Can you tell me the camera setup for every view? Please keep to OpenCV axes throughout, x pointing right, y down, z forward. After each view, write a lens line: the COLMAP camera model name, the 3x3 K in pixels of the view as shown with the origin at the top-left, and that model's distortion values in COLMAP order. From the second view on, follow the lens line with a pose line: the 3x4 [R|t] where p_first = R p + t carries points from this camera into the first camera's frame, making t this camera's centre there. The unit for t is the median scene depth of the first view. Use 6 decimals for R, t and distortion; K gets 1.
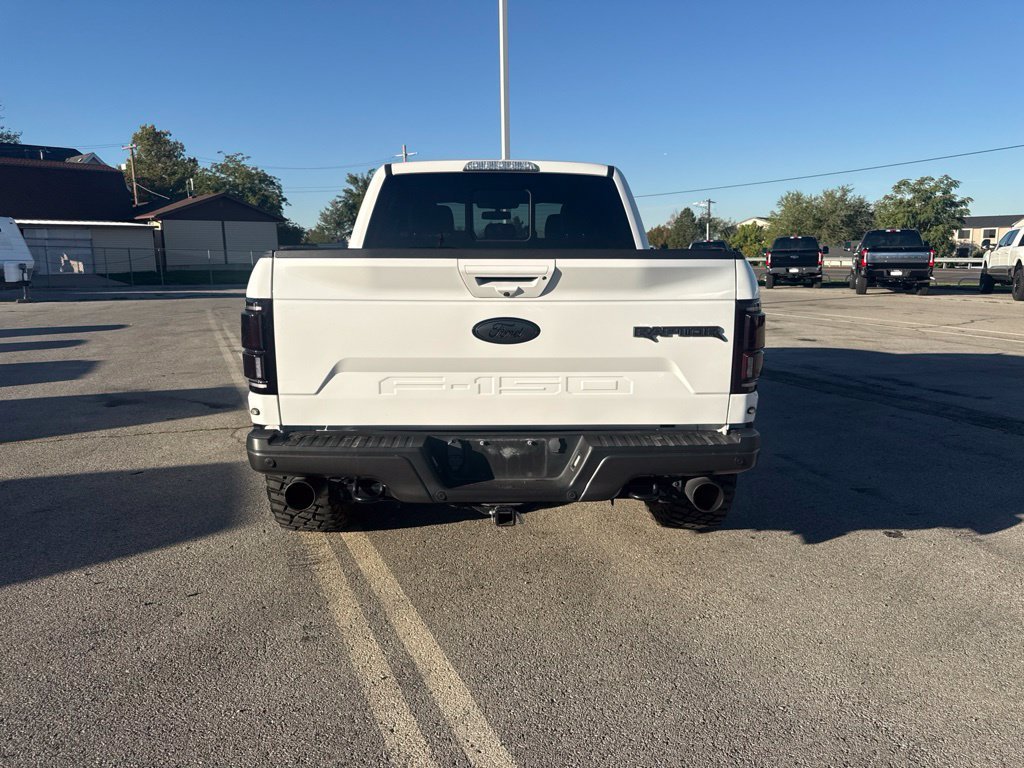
lens RADIAL K [[737.3, 0, 509.9], [0, 737.3, 382.4], [0, 0, 1]] dist [0.034166, -0.041070]
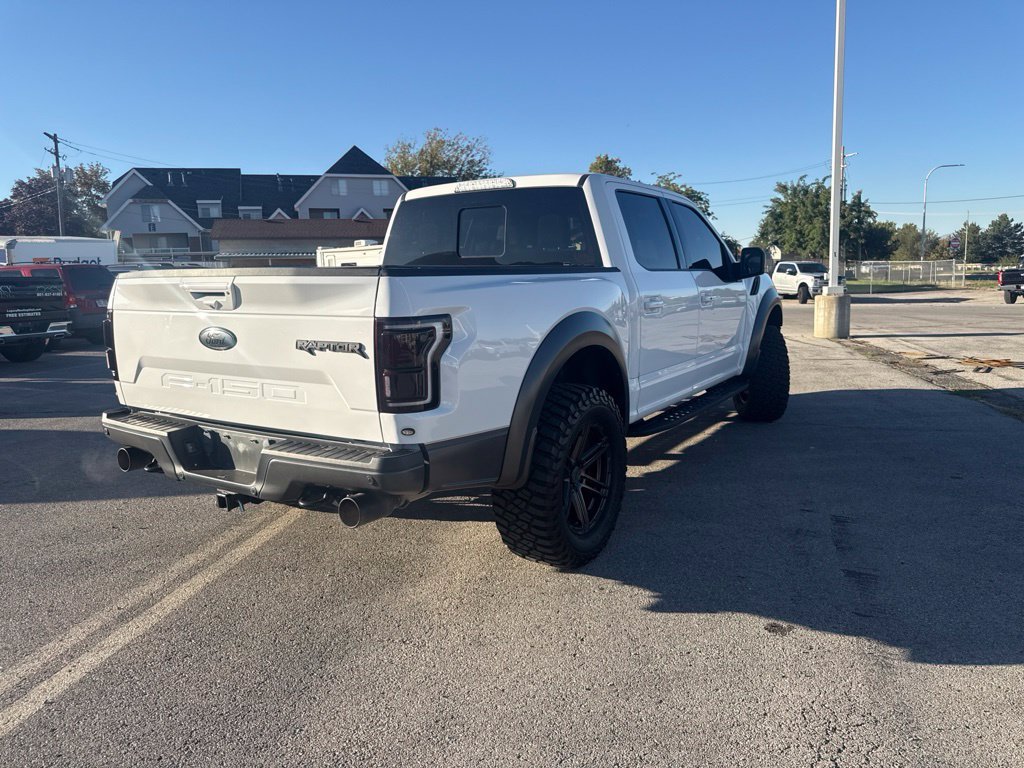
lens RADIAL K [[737.3, 0, 506.4], [0, 737.3, 381.3], [0, 0, 1]] dist [0.034166, -0.041070]
pose [[0.821760, 0.066206, -0.565975, 0.708477], [-0.076469, 0.997056, 0.005604, -0.031601], [0.564680, 0.038674, 0.824403, 0.204990]]
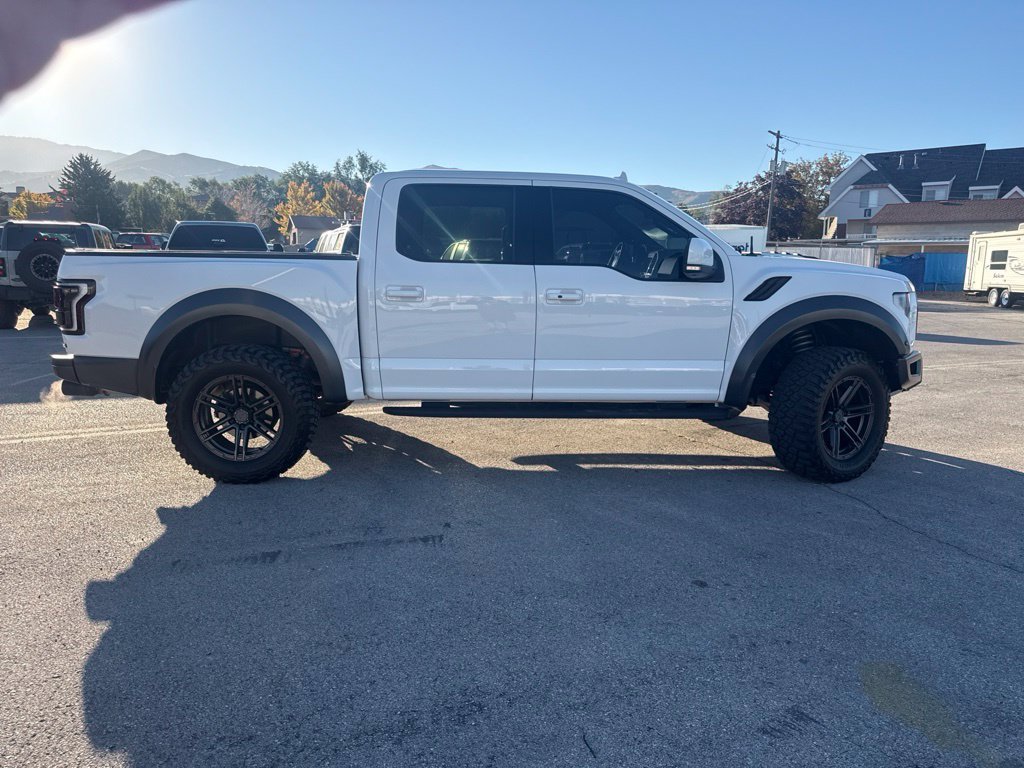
lens RADIAL K [[737.3, 0, 512.9], [0, 737.3, 384.6], [0, 0, 1]] dist [0.034166, -0.041070]
pose [[0.047628, 0.161987, -0.985643, 1.492572], [-0.176791, 0.972551, 0.151292, -0.225351], [0.983095, 0.167047, 0.074958, 1.368075]]
